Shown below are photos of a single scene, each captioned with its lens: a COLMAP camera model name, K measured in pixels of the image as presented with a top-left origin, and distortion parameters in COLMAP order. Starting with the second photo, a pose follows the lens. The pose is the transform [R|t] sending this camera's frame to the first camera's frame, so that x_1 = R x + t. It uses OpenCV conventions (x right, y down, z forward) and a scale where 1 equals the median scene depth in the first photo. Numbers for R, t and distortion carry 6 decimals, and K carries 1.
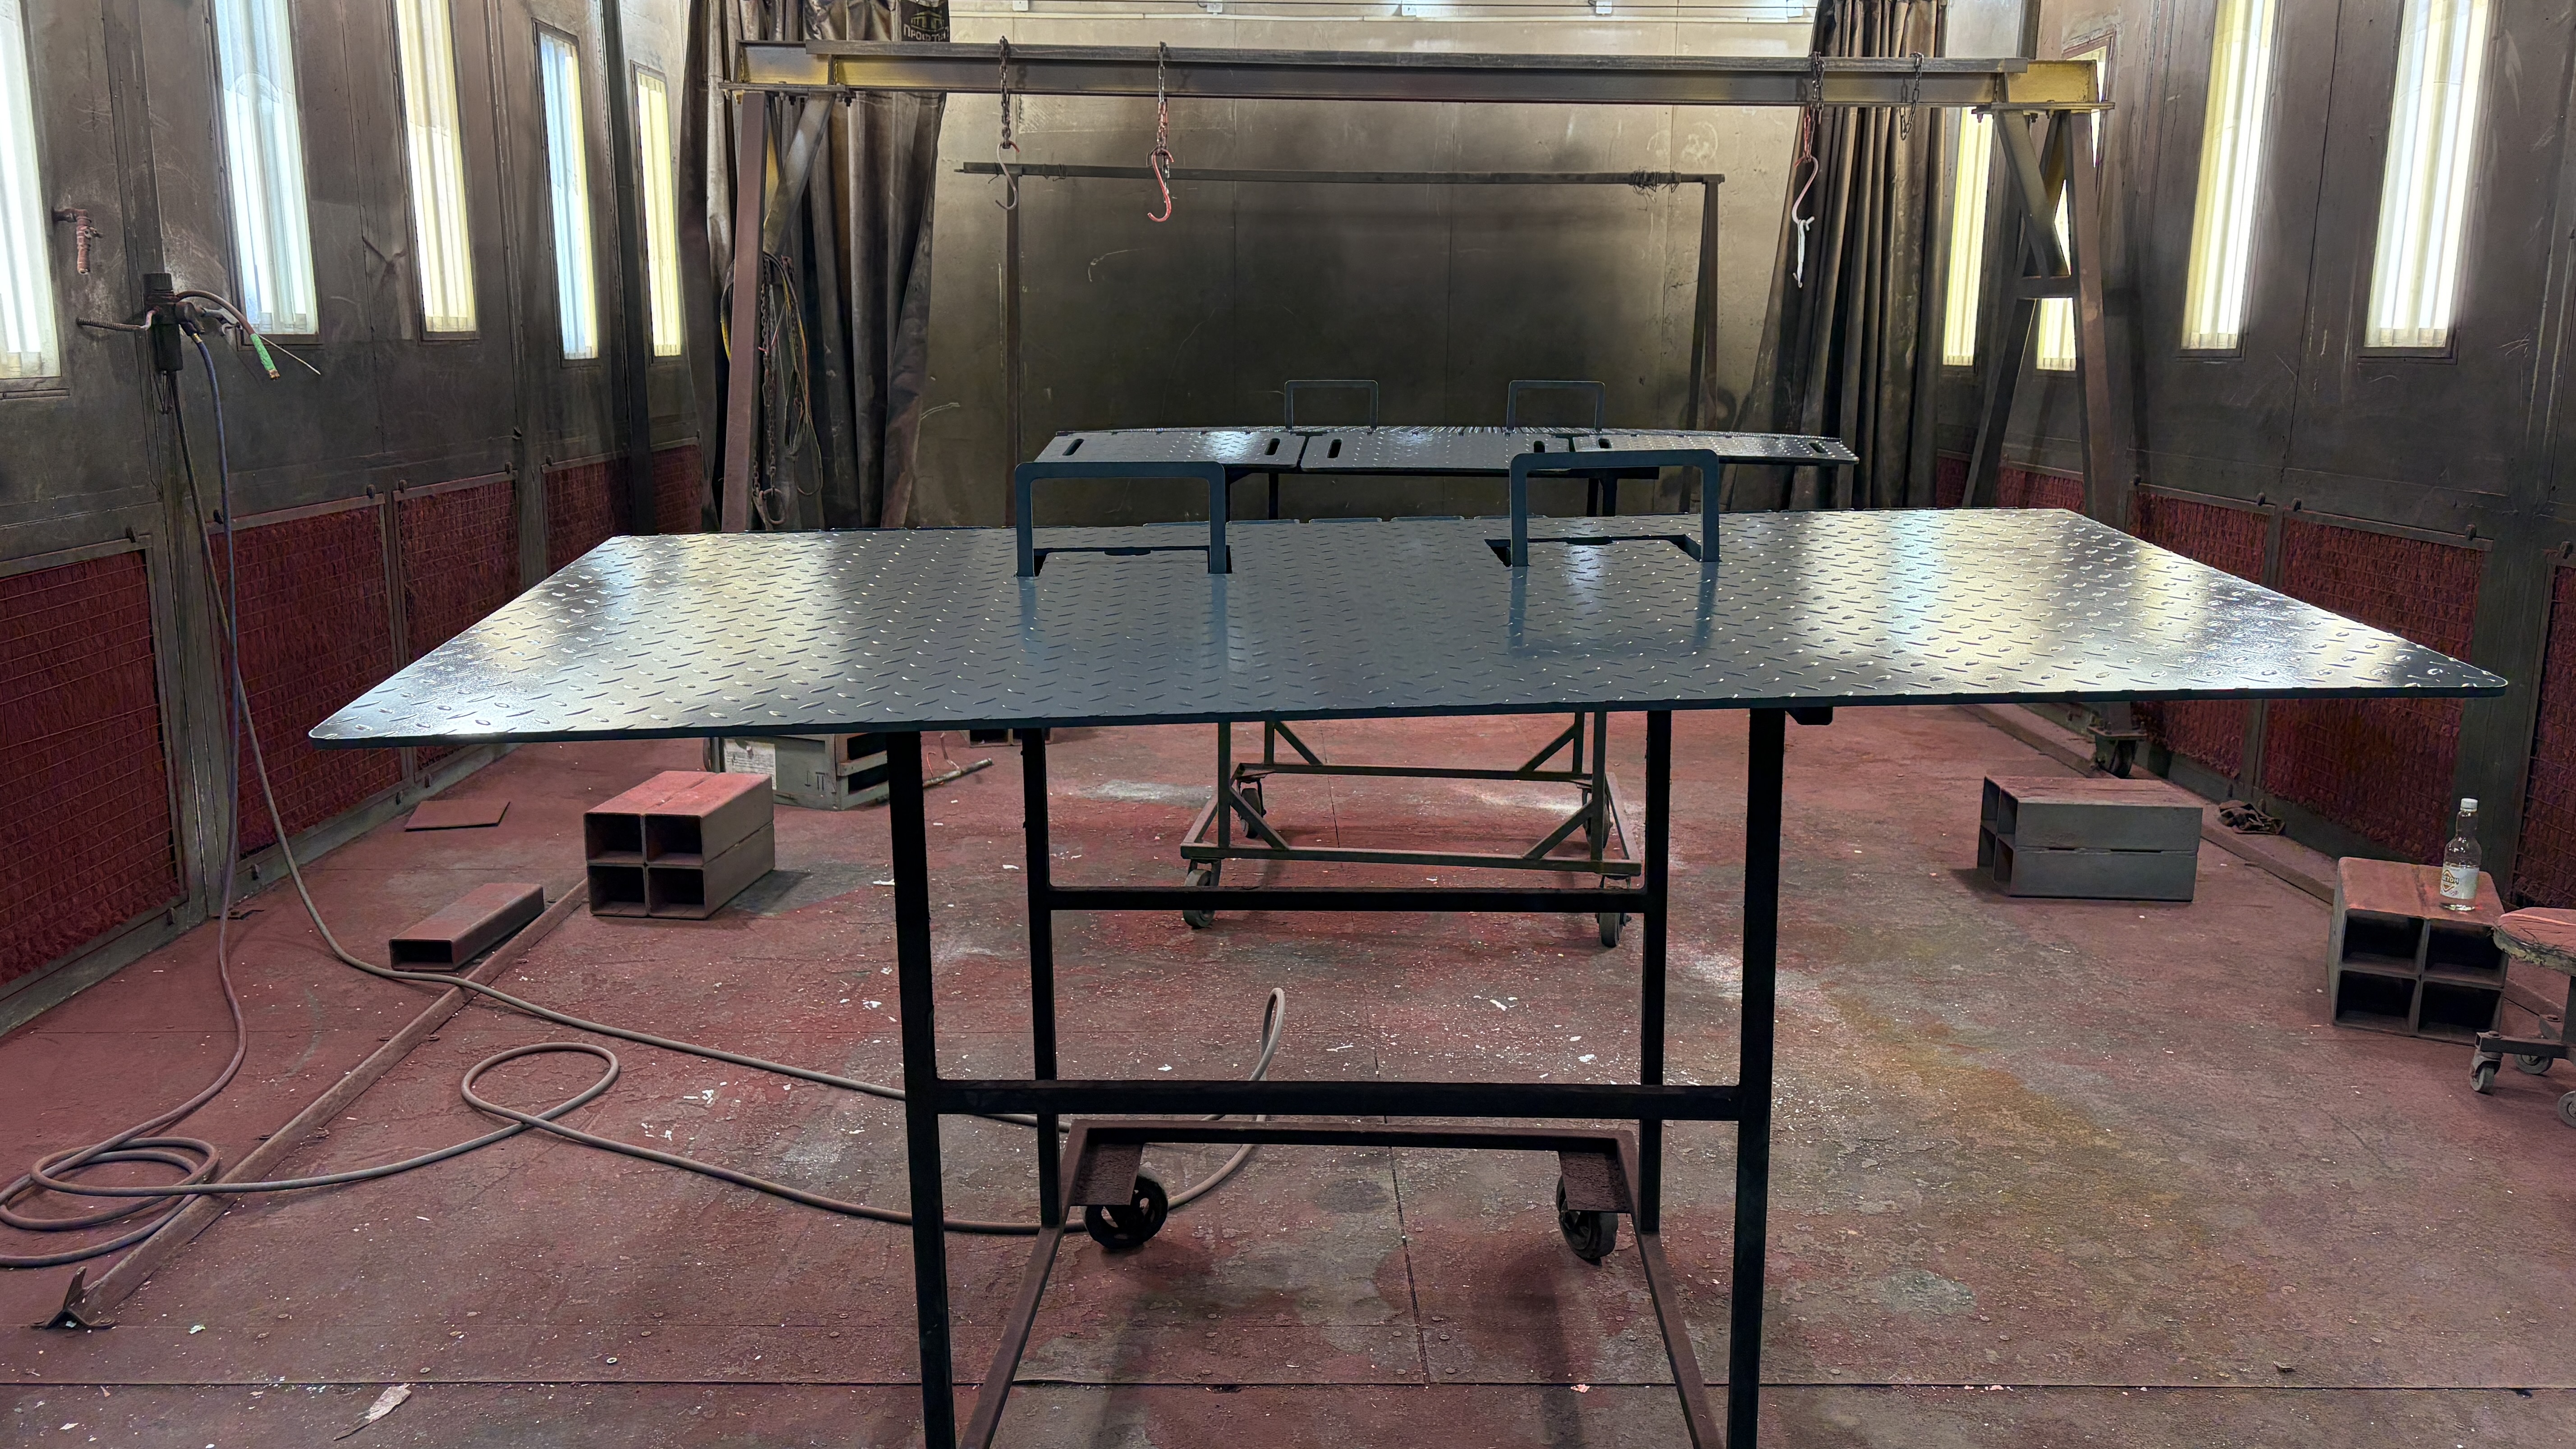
lens RADIAL K [[1954.0, 0, 1270.2], [0, 1954.0, 720.6], [0, 0, 1]] dist [0.049900, -0.047513]
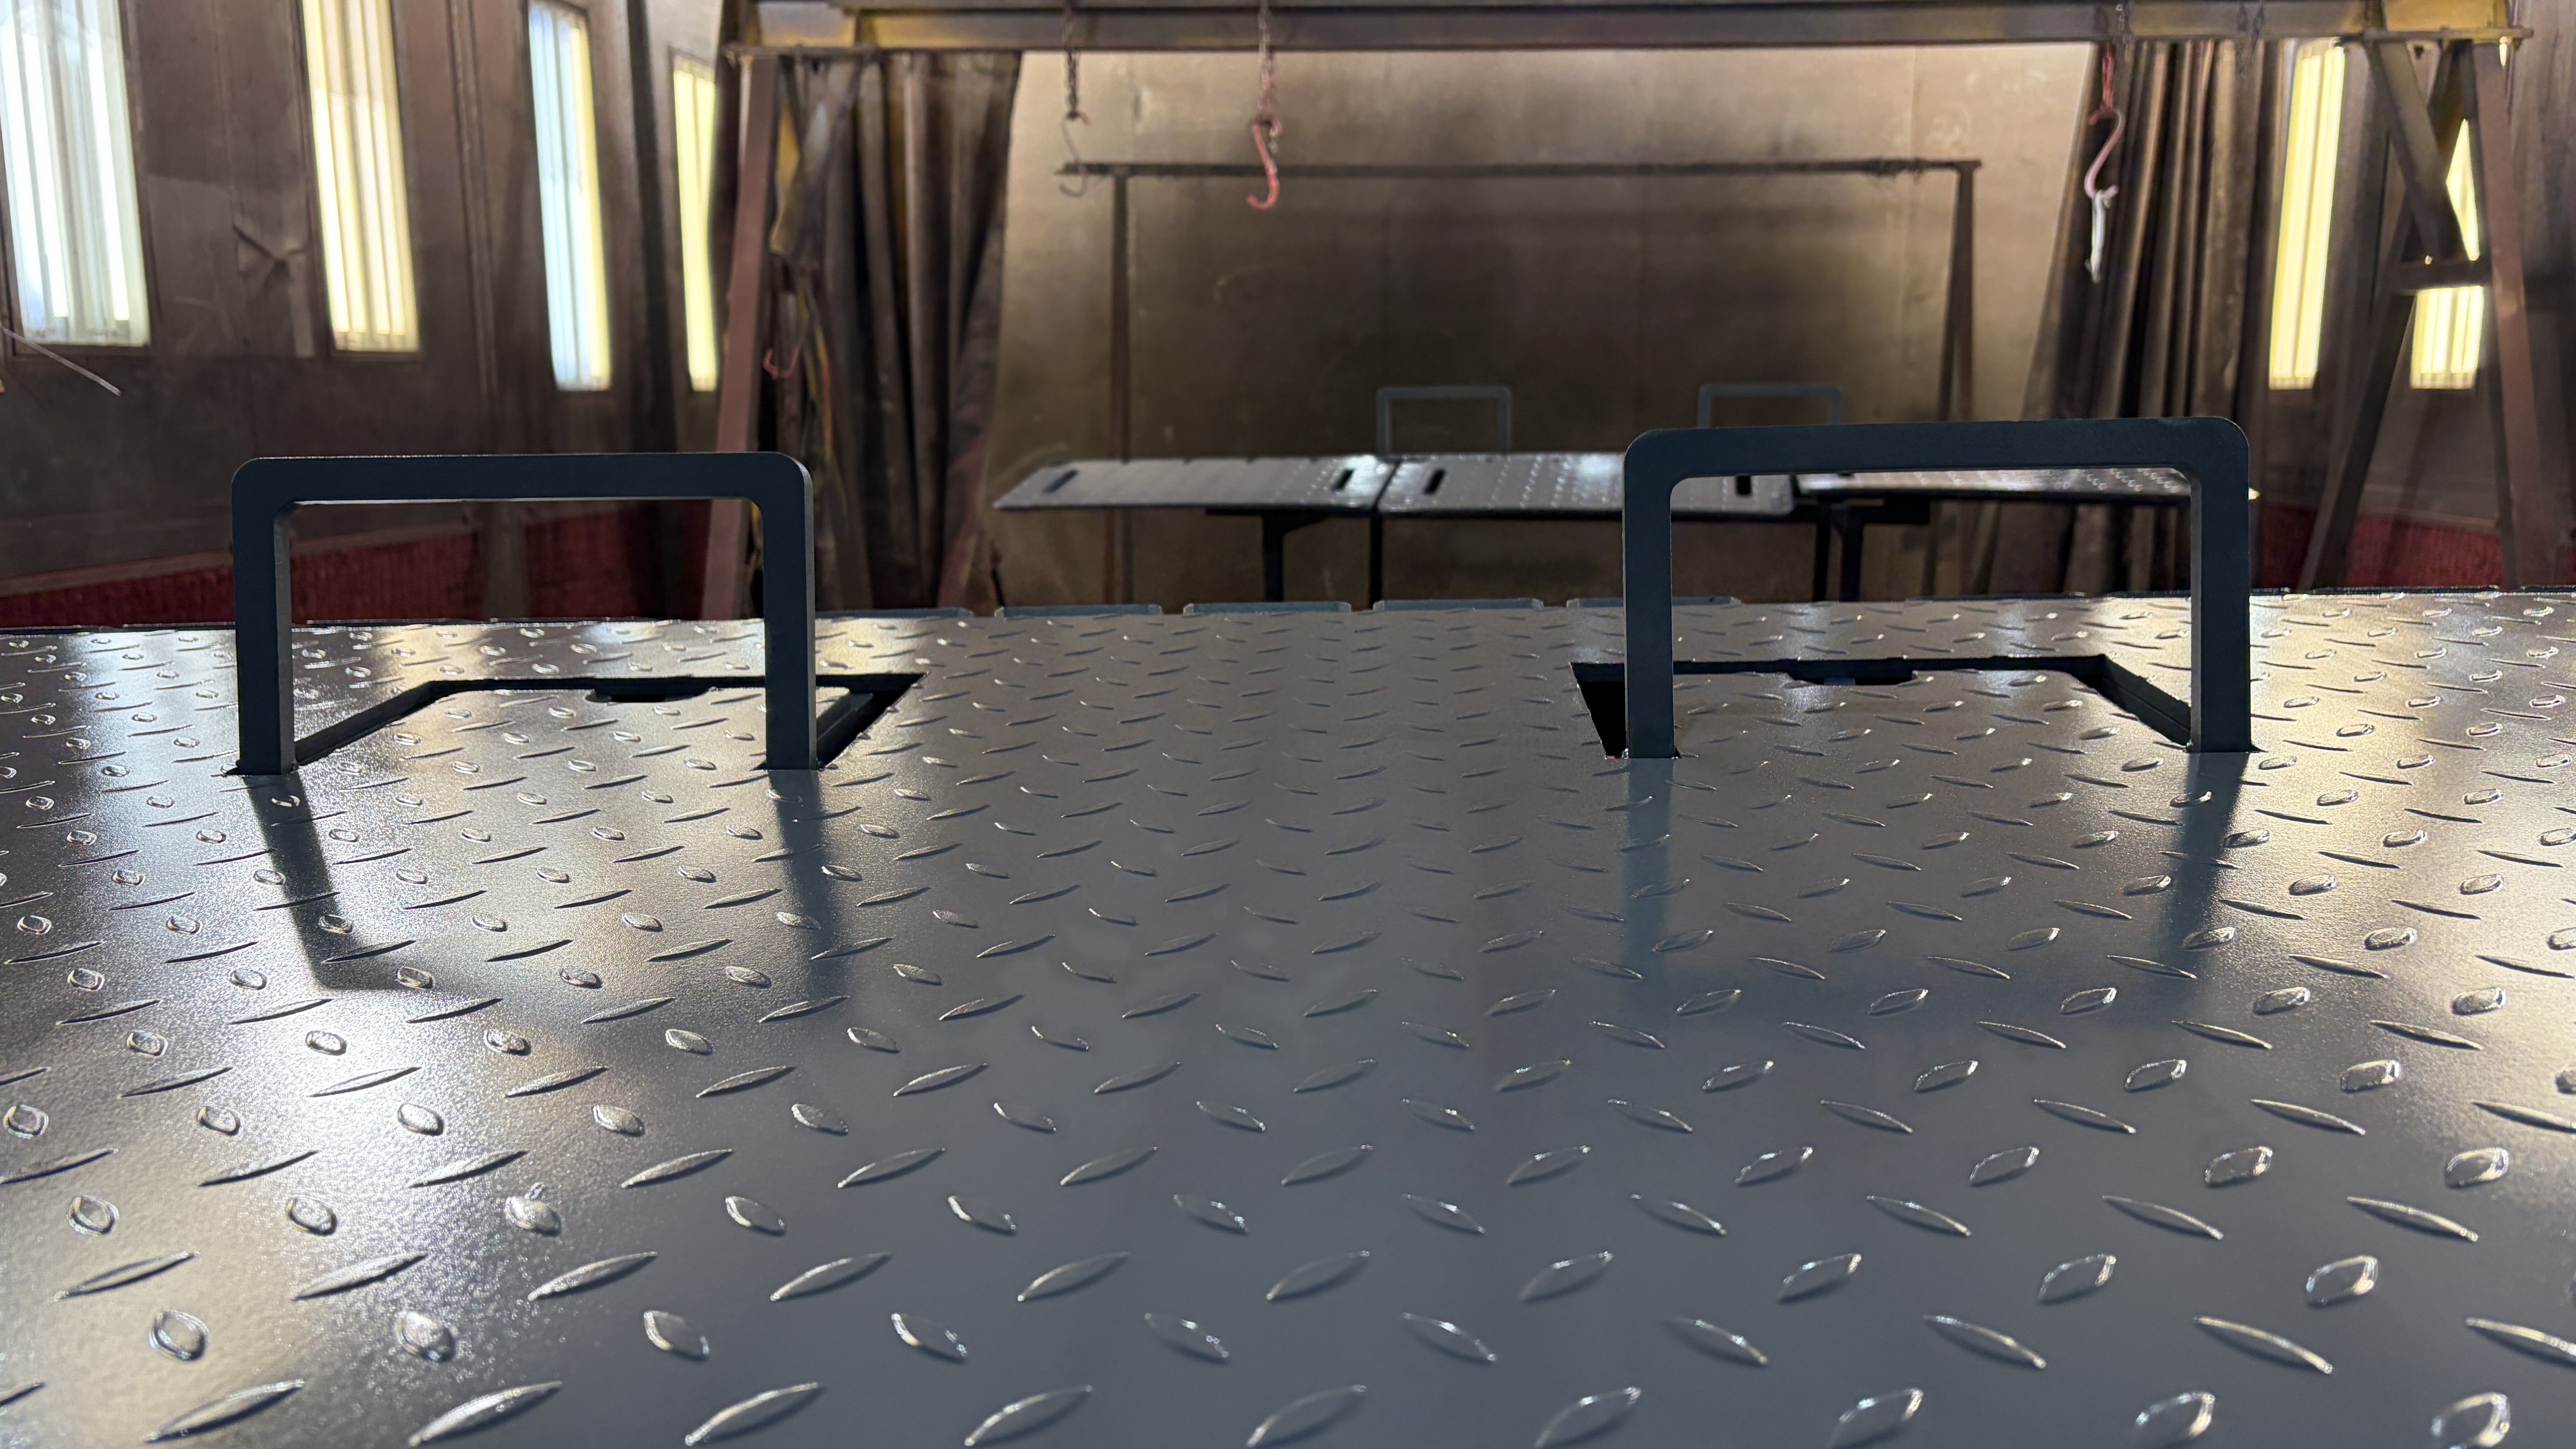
lens RADIAL K [[1954.0, 0, 1294.4], [0, 1954.0, 709.7], [0, 0, 1]] dist [0.049900, -0.047513]
pose [[0.995566, 0.007735, -0.093743, 0.033305], [-0.010883, 0.999392, -0.033112, -0.025544], [0.093430, 0.033986, 0.995046, 0.222193]]
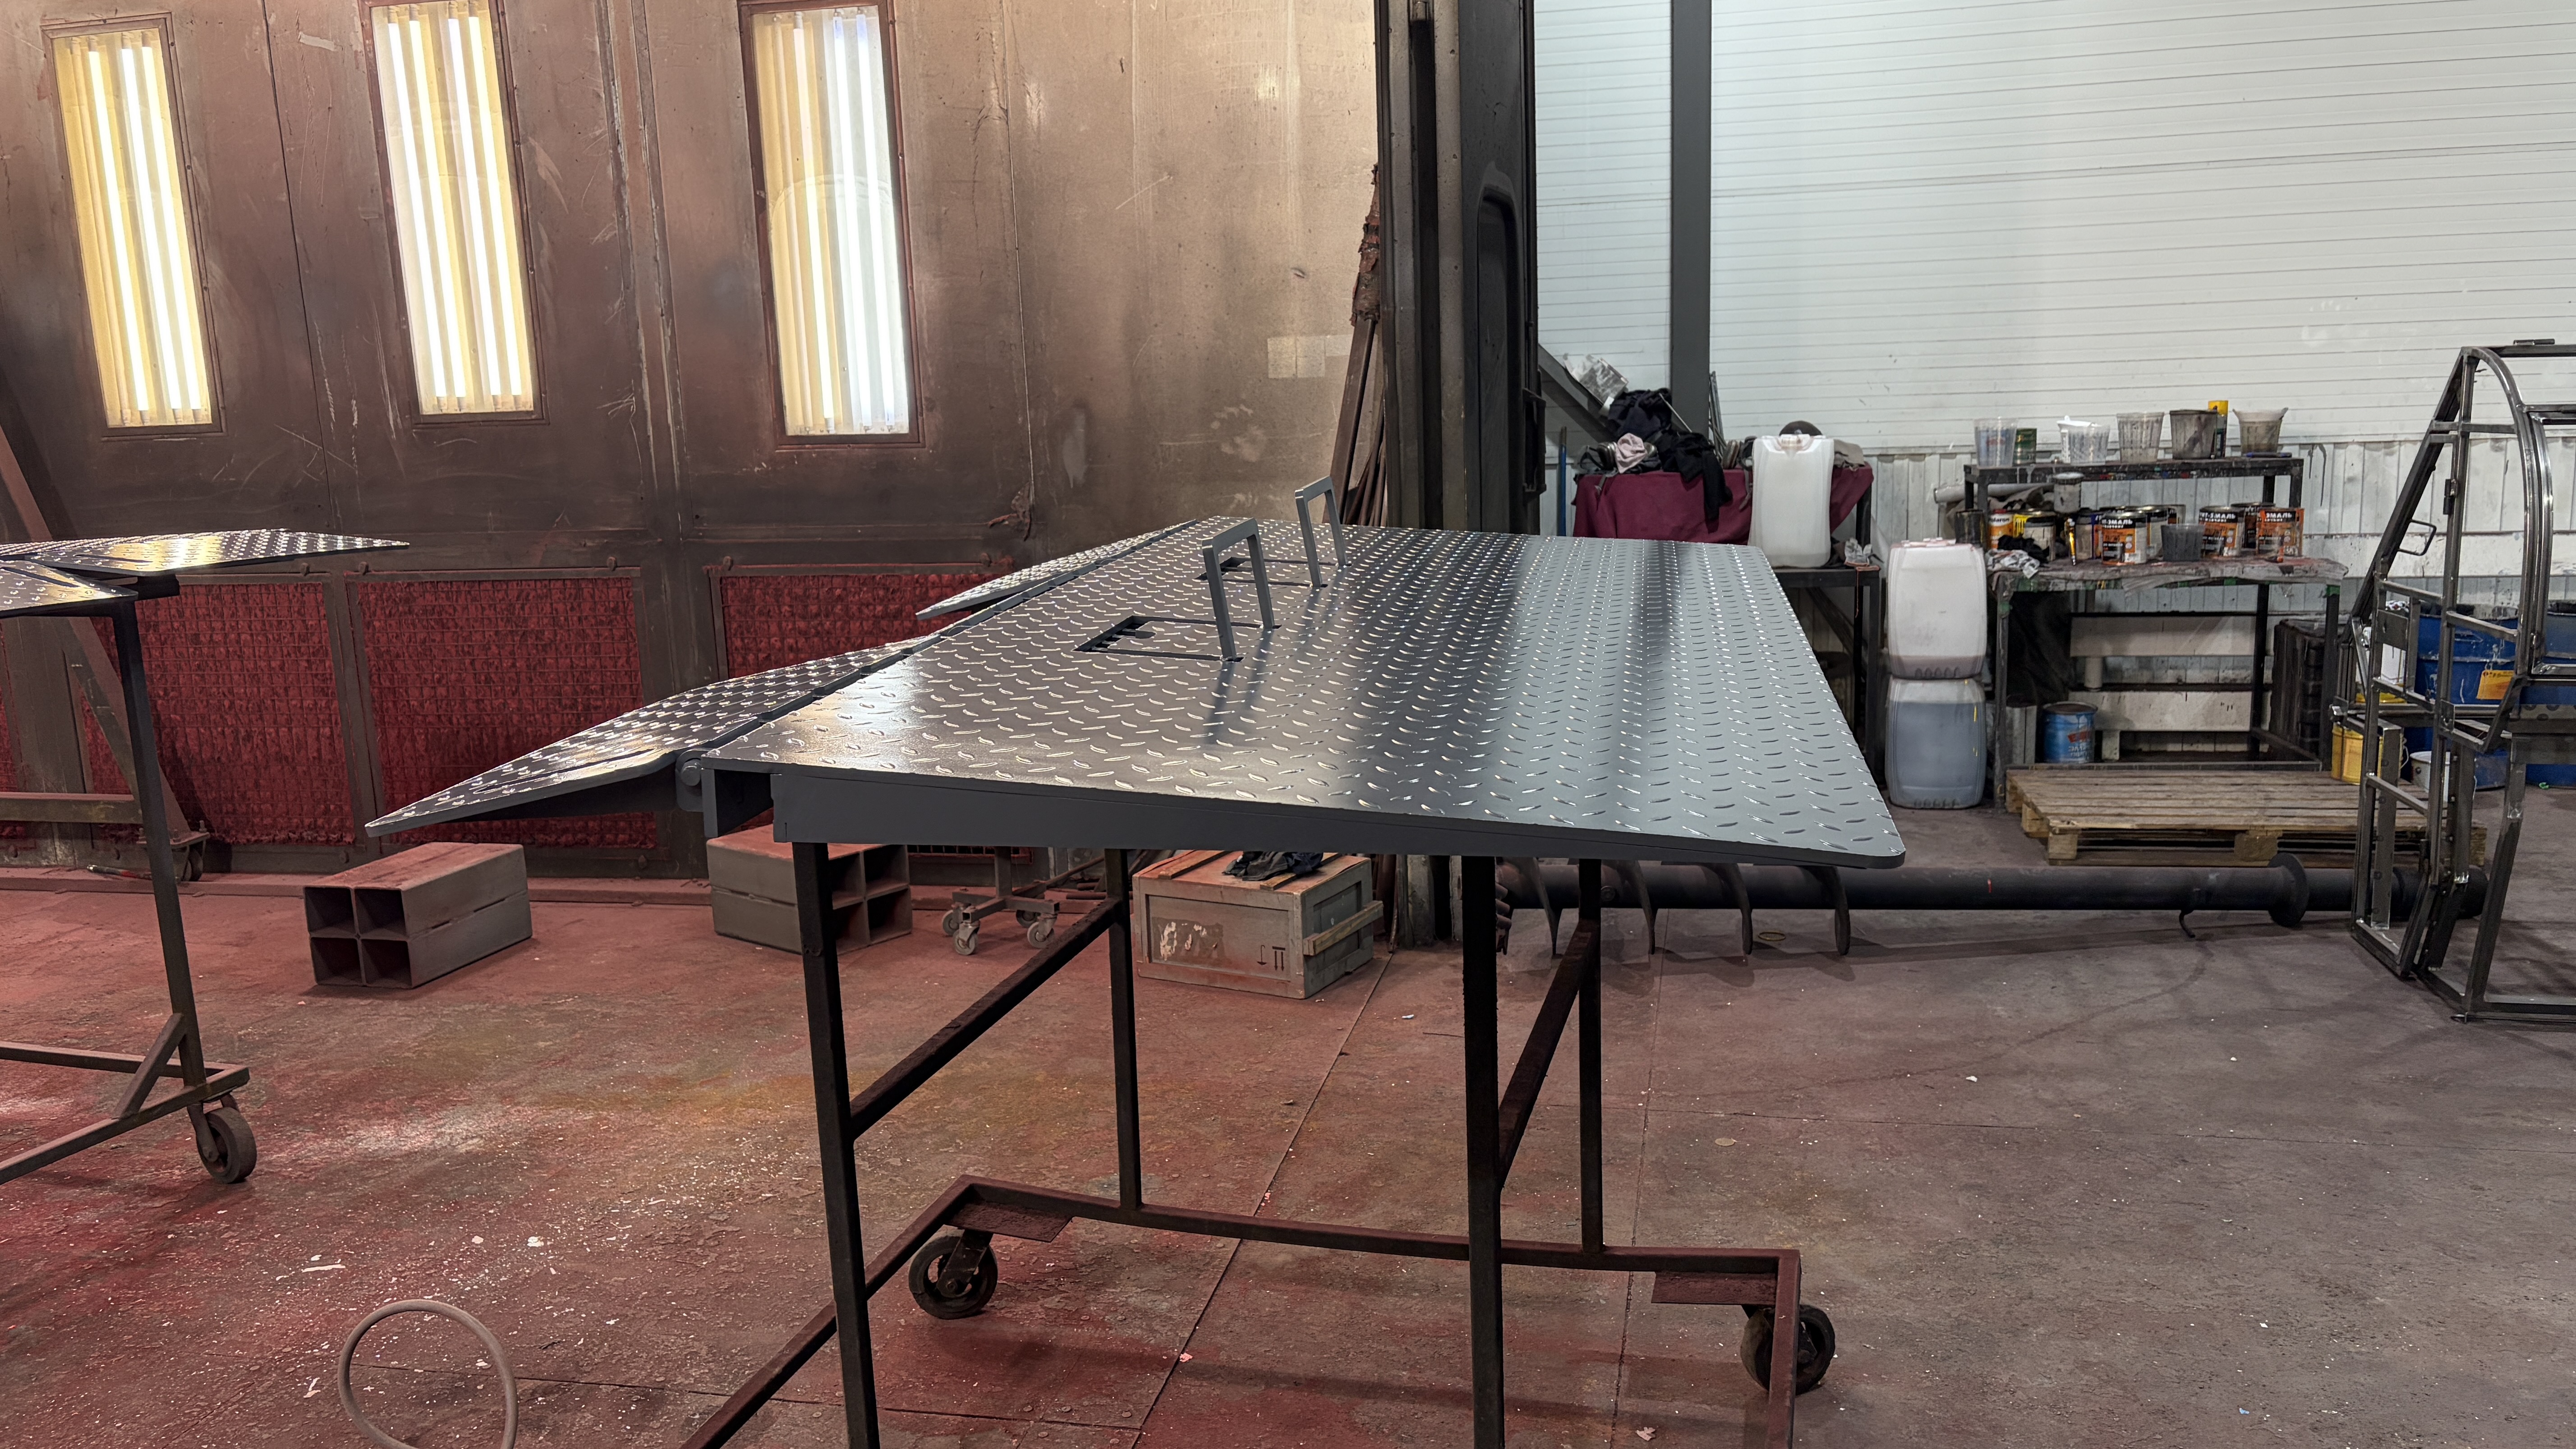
lens RADIAL K [[1954.0, 0, 1298.1], [0, 1954.0, 727.6], [0, 0, 1]] dist [0.049900, -0.047513]
pose [[0.214319, -0.193185, 0.957469, -0.326936], [0.227529, 0.963154, 0.143403, -0.055672], [-0.949894, 0.187118, 0.250377, 0.247264]]
